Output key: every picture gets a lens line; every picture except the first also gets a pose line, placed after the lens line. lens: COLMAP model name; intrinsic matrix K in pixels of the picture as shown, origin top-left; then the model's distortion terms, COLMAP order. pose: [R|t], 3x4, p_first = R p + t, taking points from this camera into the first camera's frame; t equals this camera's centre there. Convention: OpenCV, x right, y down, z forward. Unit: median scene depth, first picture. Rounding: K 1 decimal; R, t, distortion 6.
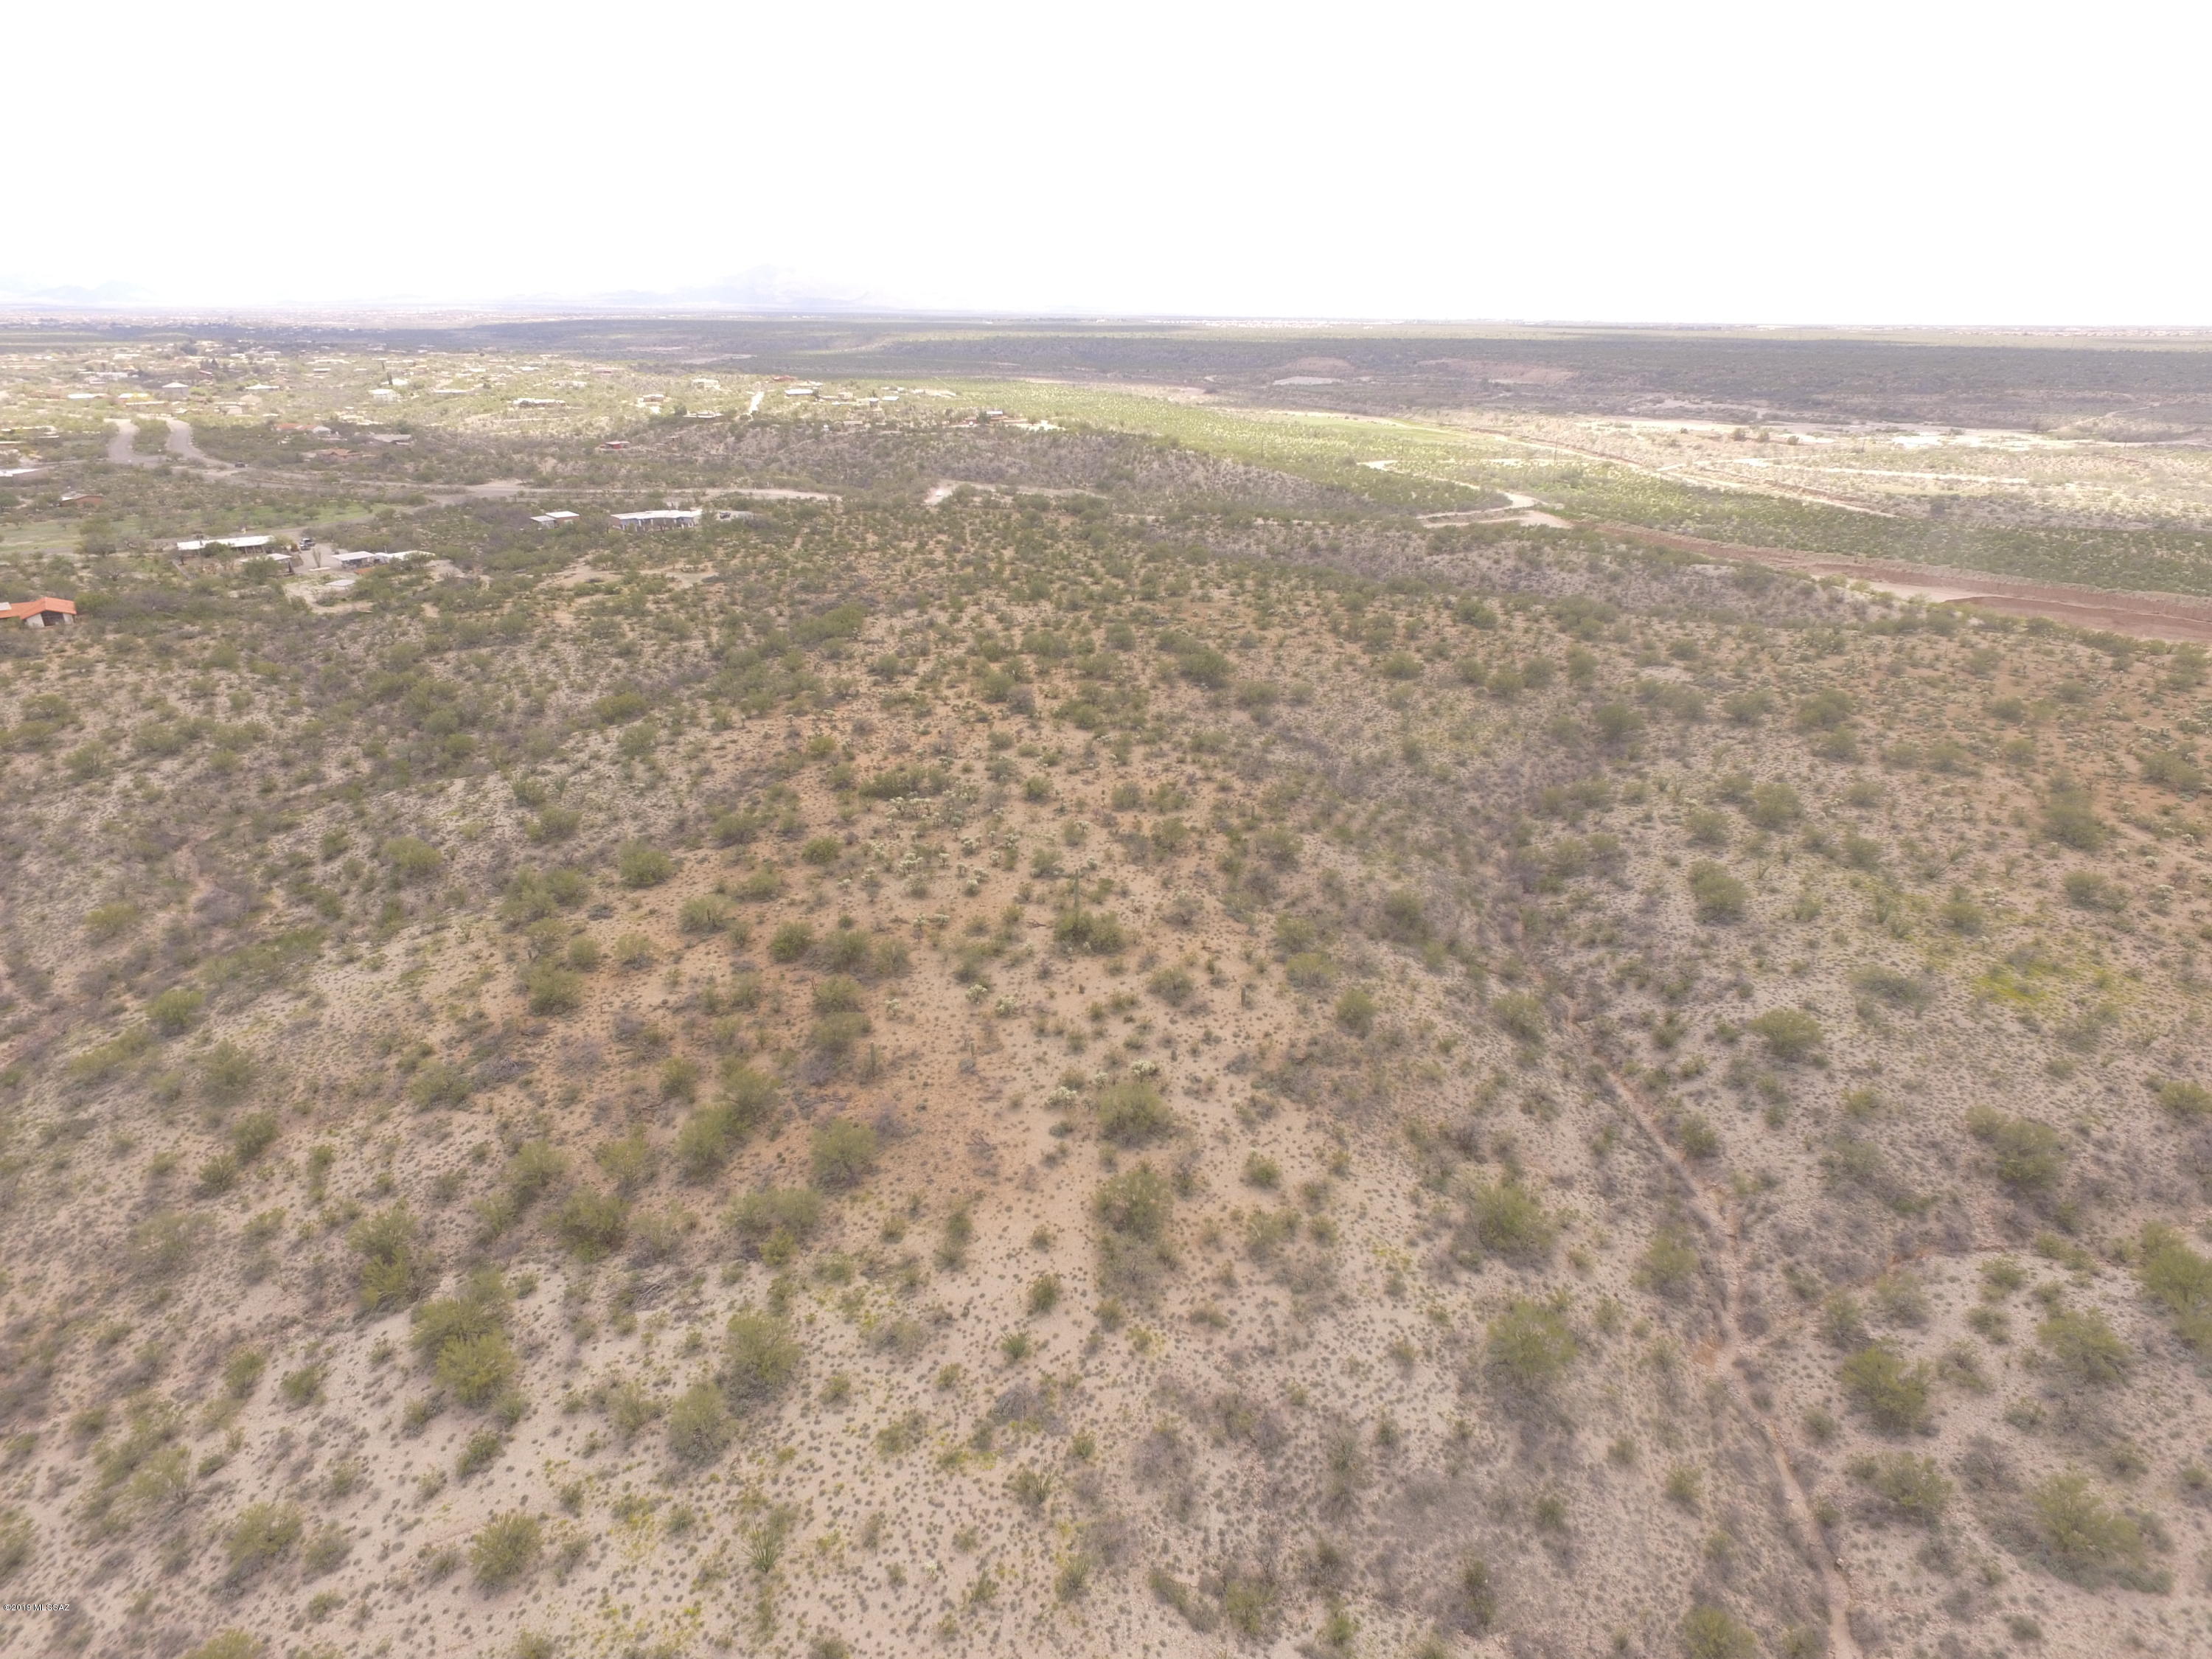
lens RADIAL K [[1304.7, 0, 1106.0], [0, 1304.7, 829.5], [0, 0, 1]] dist [-0.002539, 0.001877]
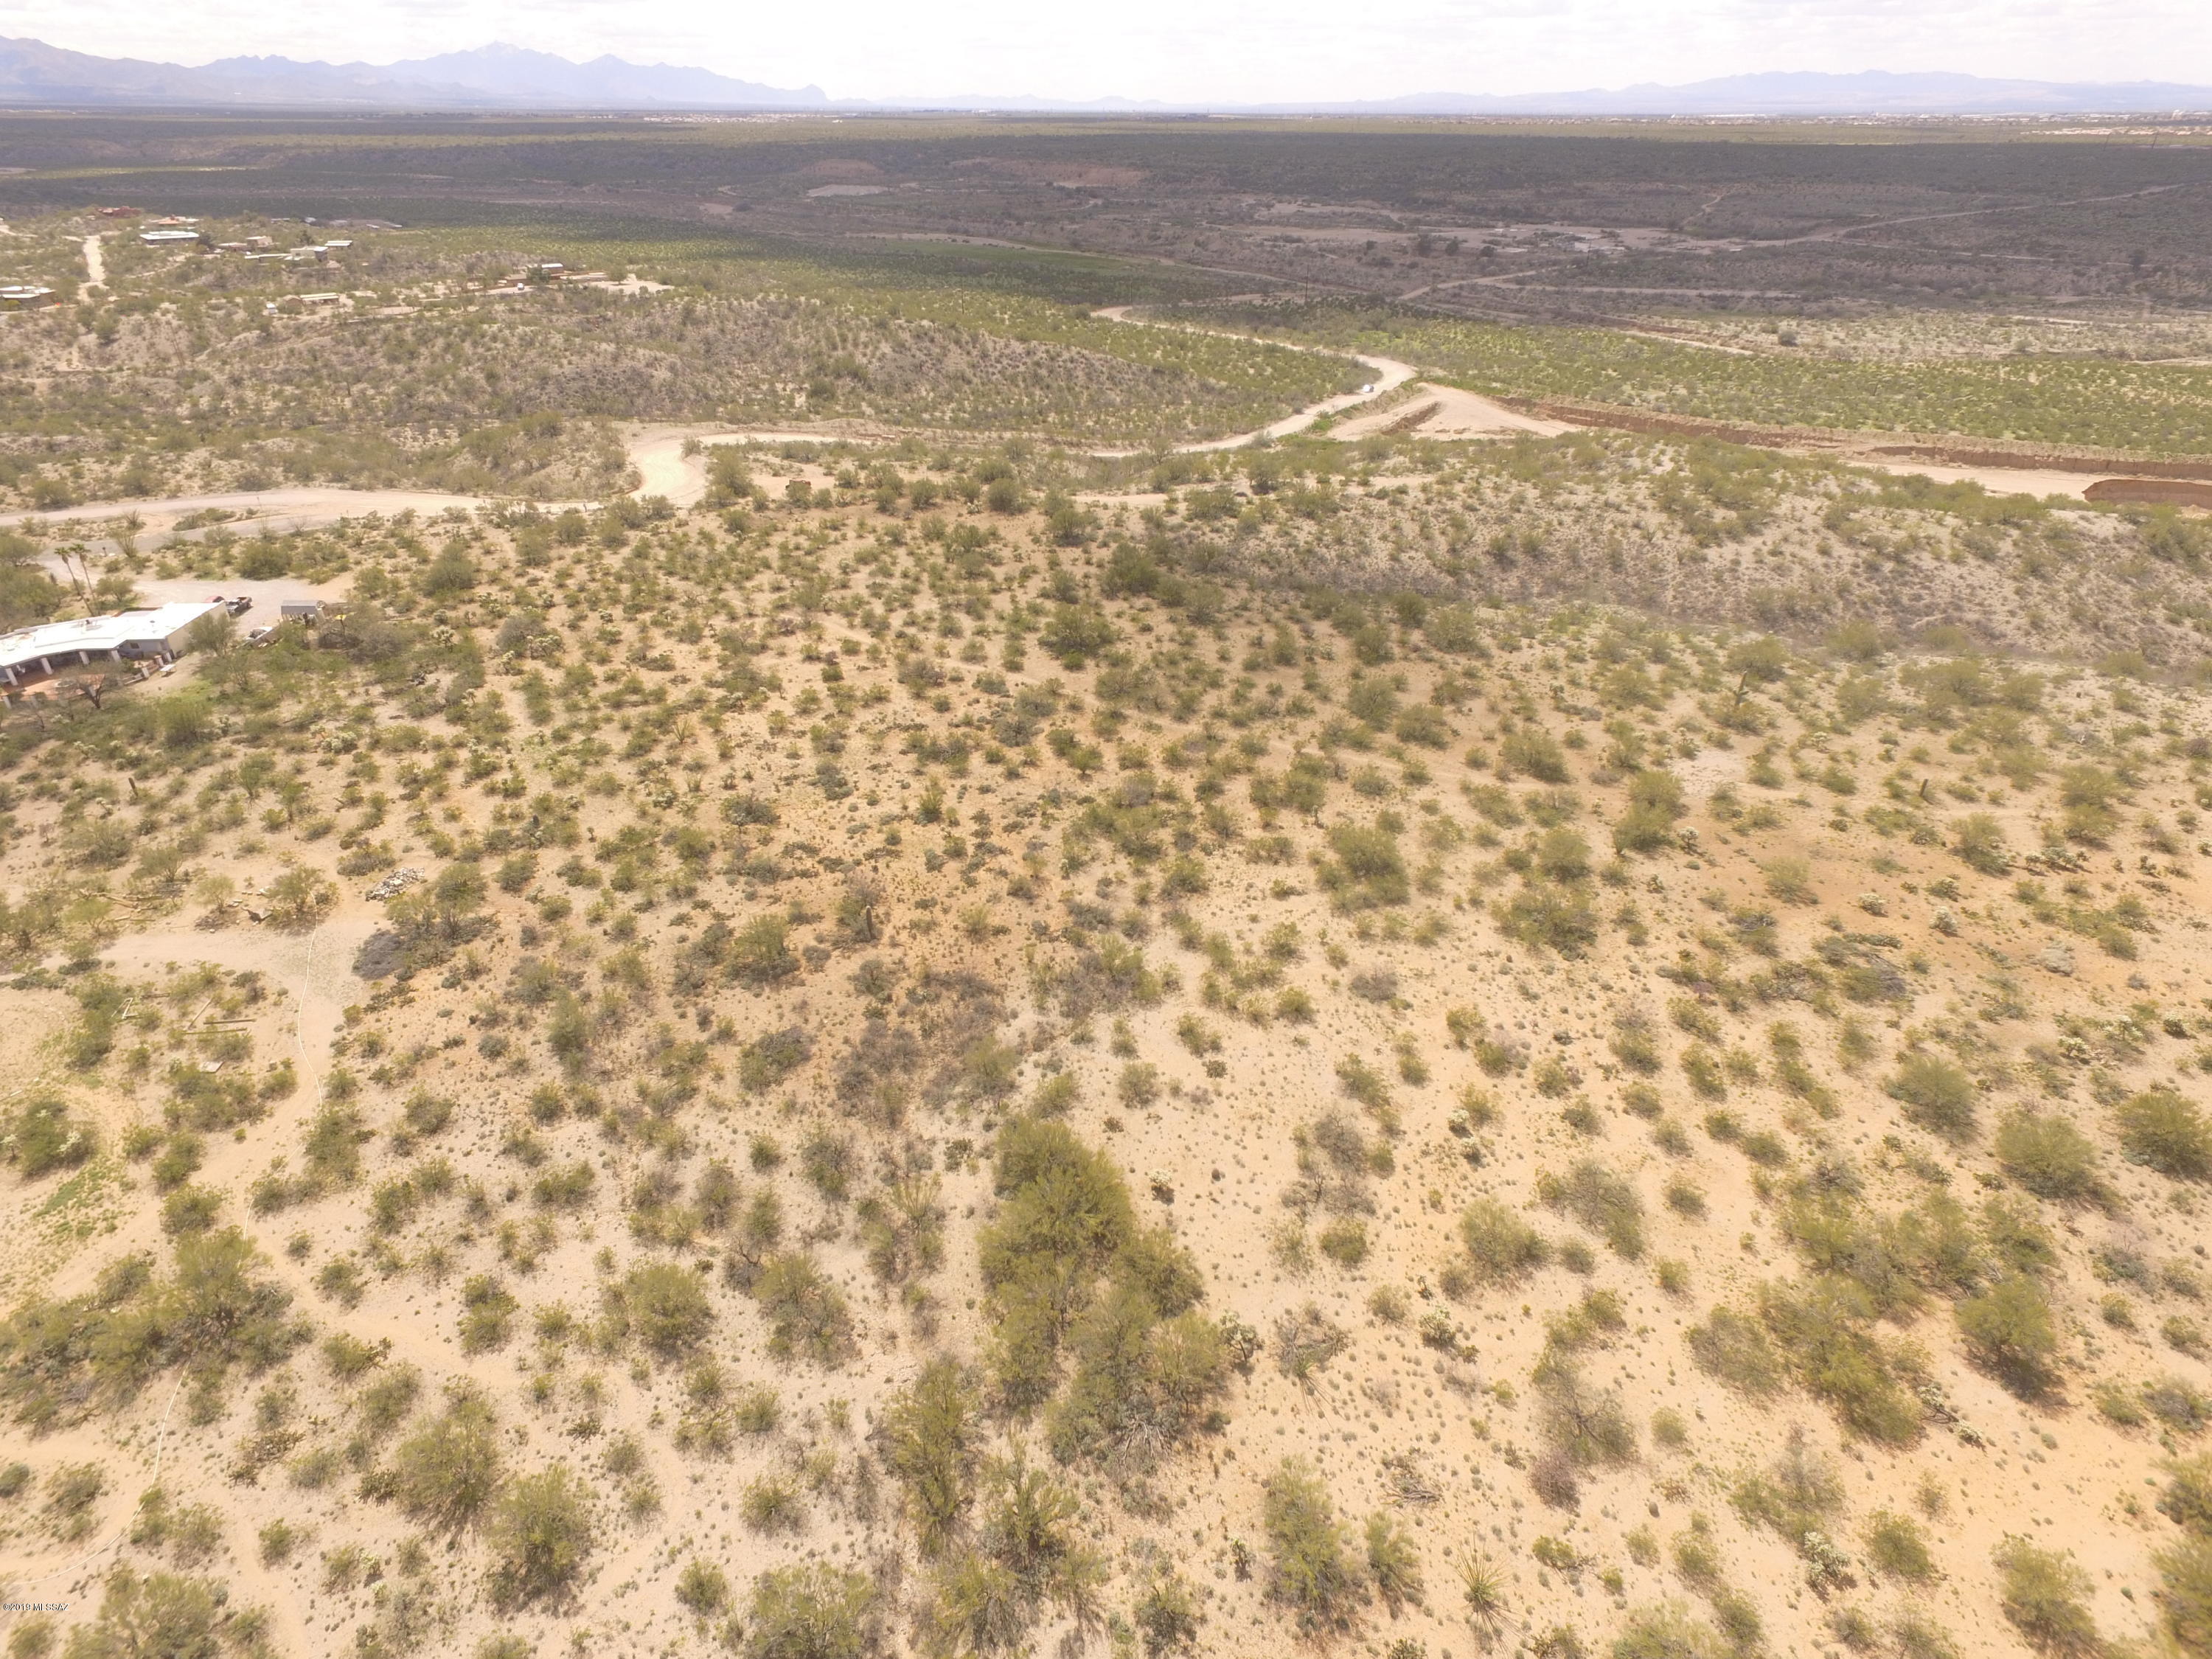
lens RADIAL K [[1304.7, 0, 1106.0], [0, 1304.7, 829.5], [0, 0, 1]] dist [-0.002539, 0.001877]
pose [[0.922920, -0.190901, 0.334329, -0.086220], [0.145782, 0.977028, 0.155447, -0.089844], [-0.356323, -0.094726, 0.929549, 0.229493]]
